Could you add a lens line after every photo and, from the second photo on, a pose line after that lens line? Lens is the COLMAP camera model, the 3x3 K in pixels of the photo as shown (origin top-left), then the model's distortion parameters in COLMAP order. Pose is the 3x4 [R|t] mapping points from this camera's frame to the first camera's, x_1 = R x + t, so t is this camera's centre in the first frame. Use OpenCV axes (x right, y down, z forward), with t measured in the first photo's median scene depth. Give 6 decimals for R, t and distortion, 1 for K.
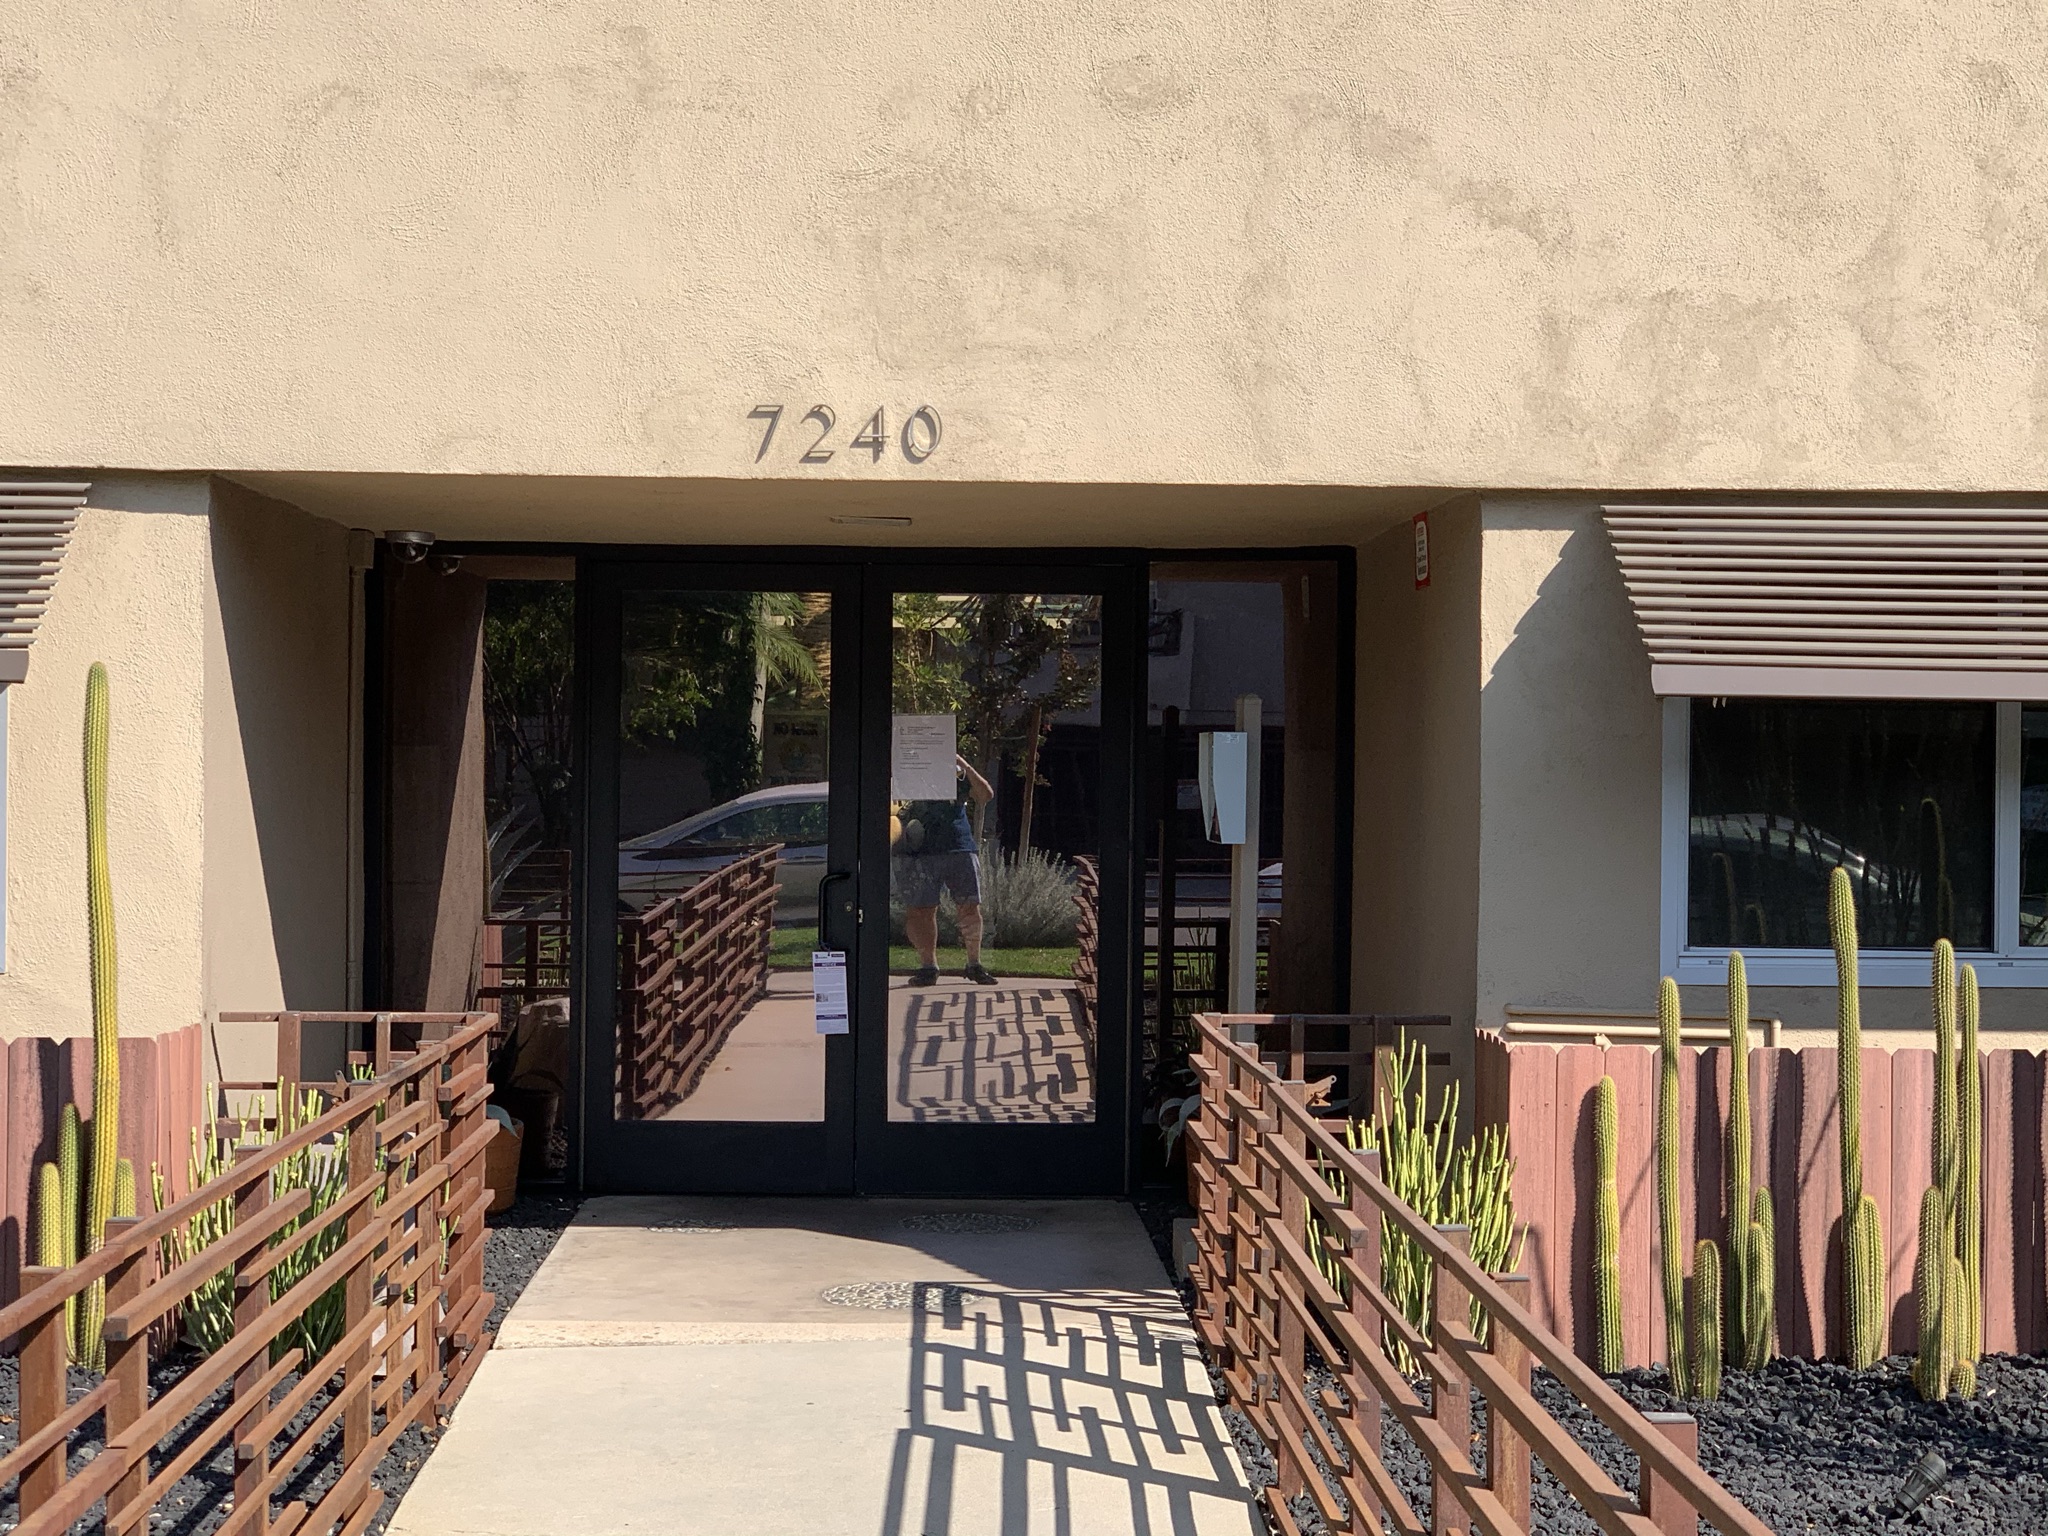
lens RADIAL K [[3605.4, 0, 1061.5], [0, 3605.4, 711.4], [0, 0, 1]] dist [-0.005318, 0.000000]
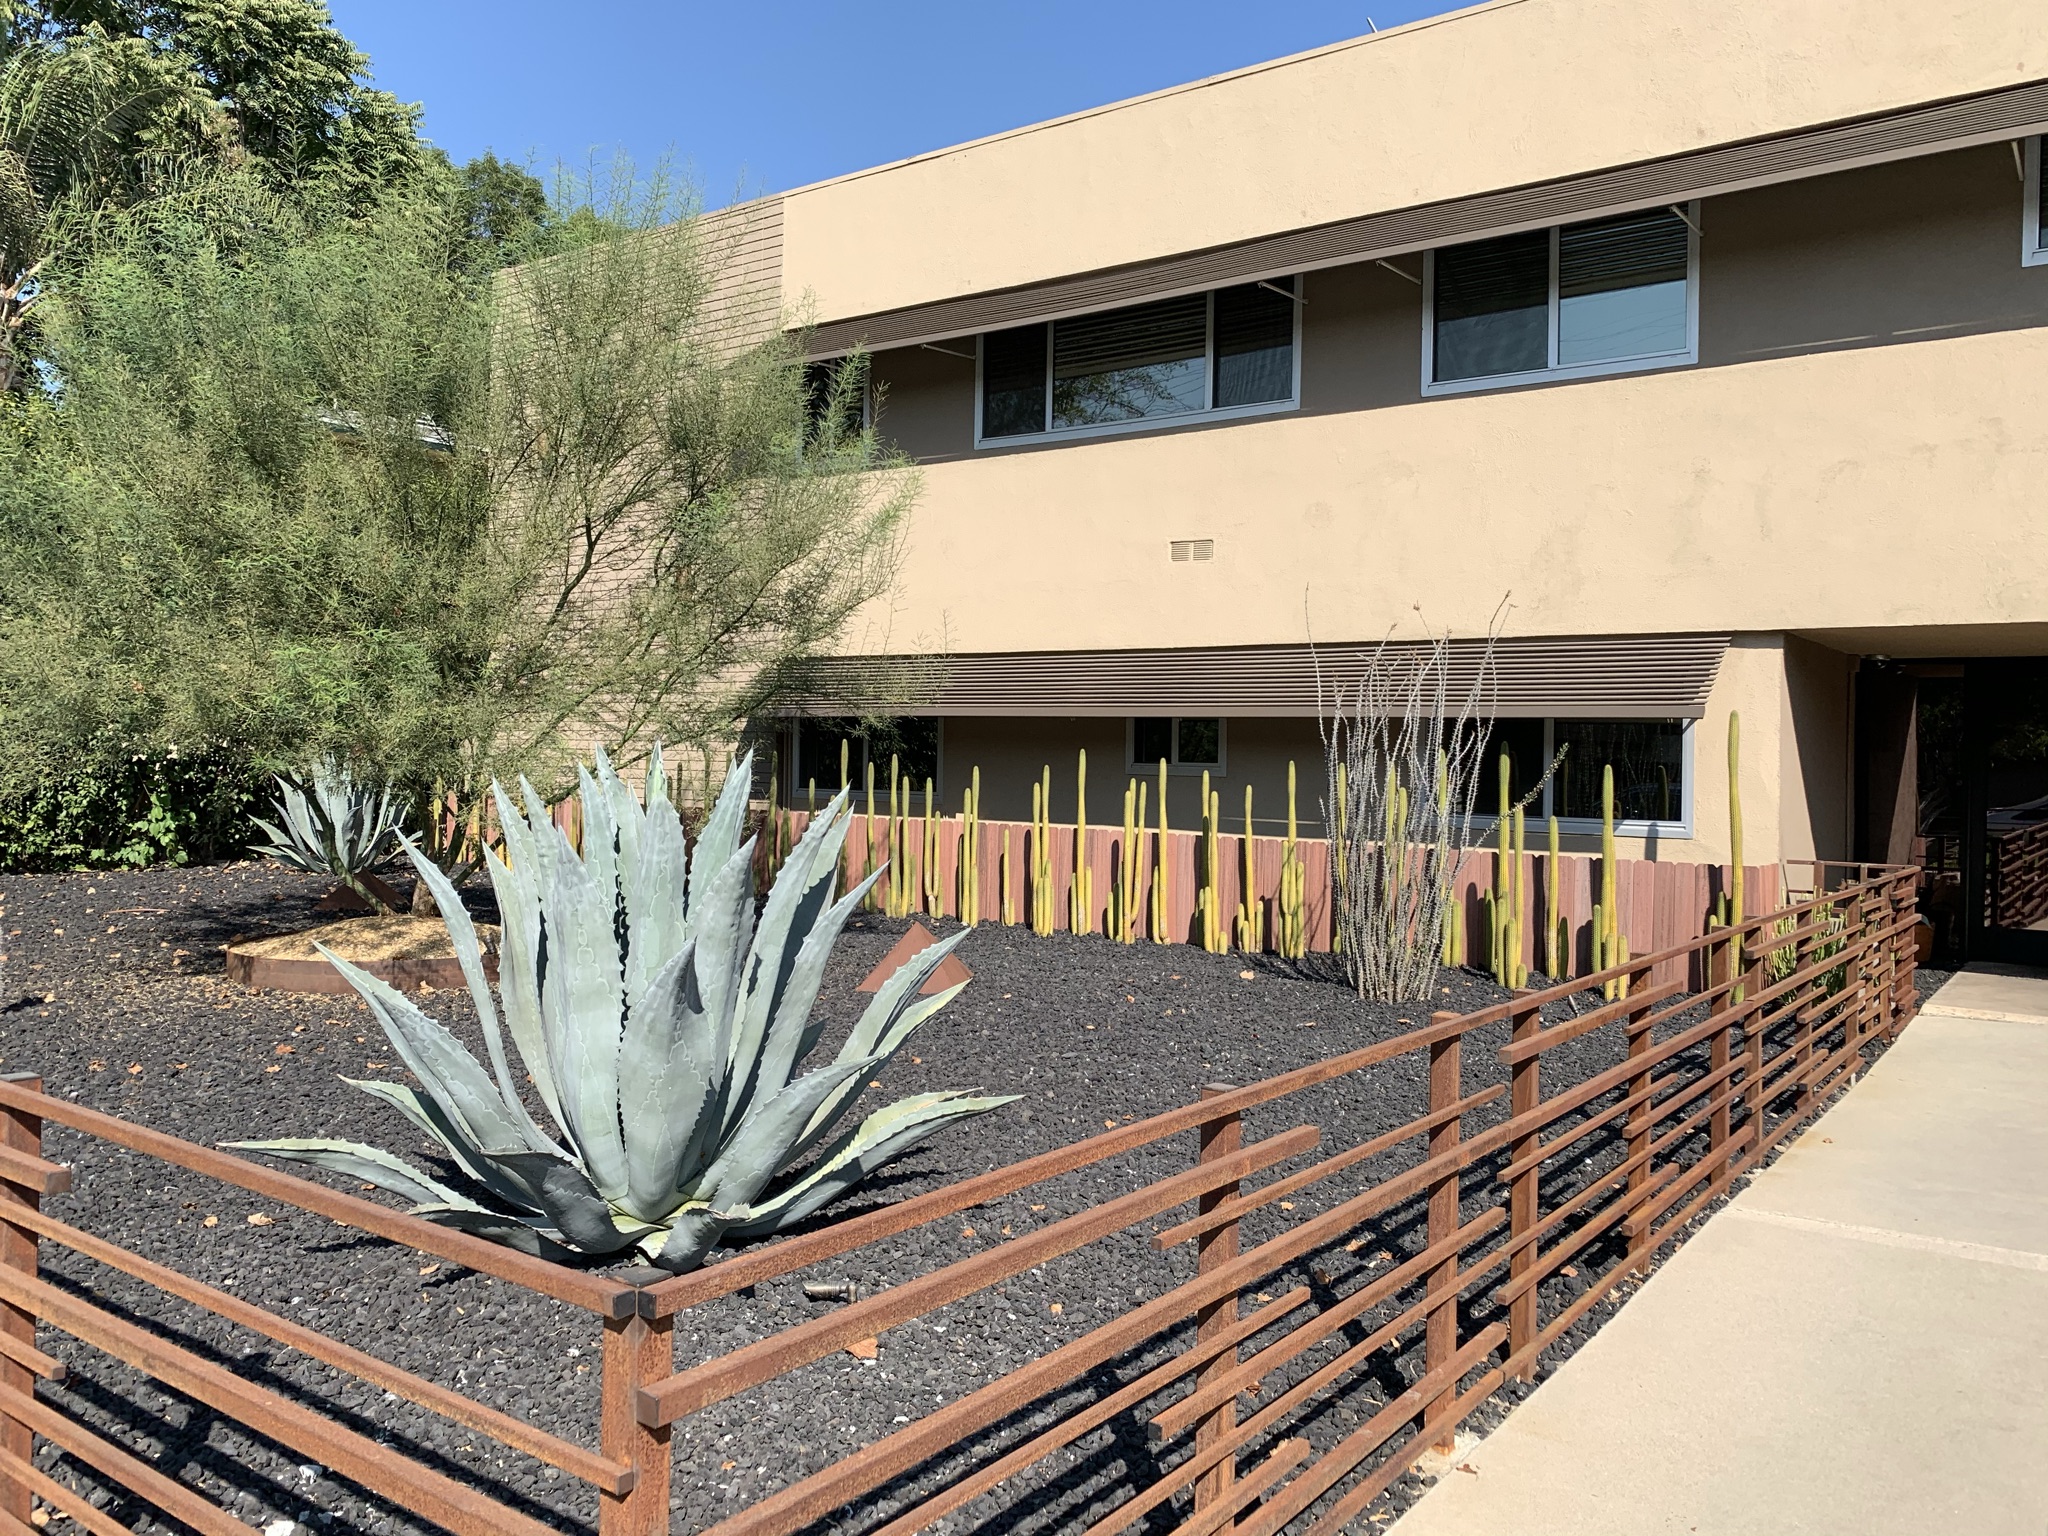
lens RADIAL K [[1555.0, 0, 1043.1], [0, 1555.0, 757.9], [0, 0, 1]] dist [0.030226, -0.036035]
pose [[0.784178, 0.006243, -0.620504, 0.019439], [-0.001209, 0.999963, 0.008533, 0.008841], [0.620534, -0.005941, 0.784157, -0.107229]]
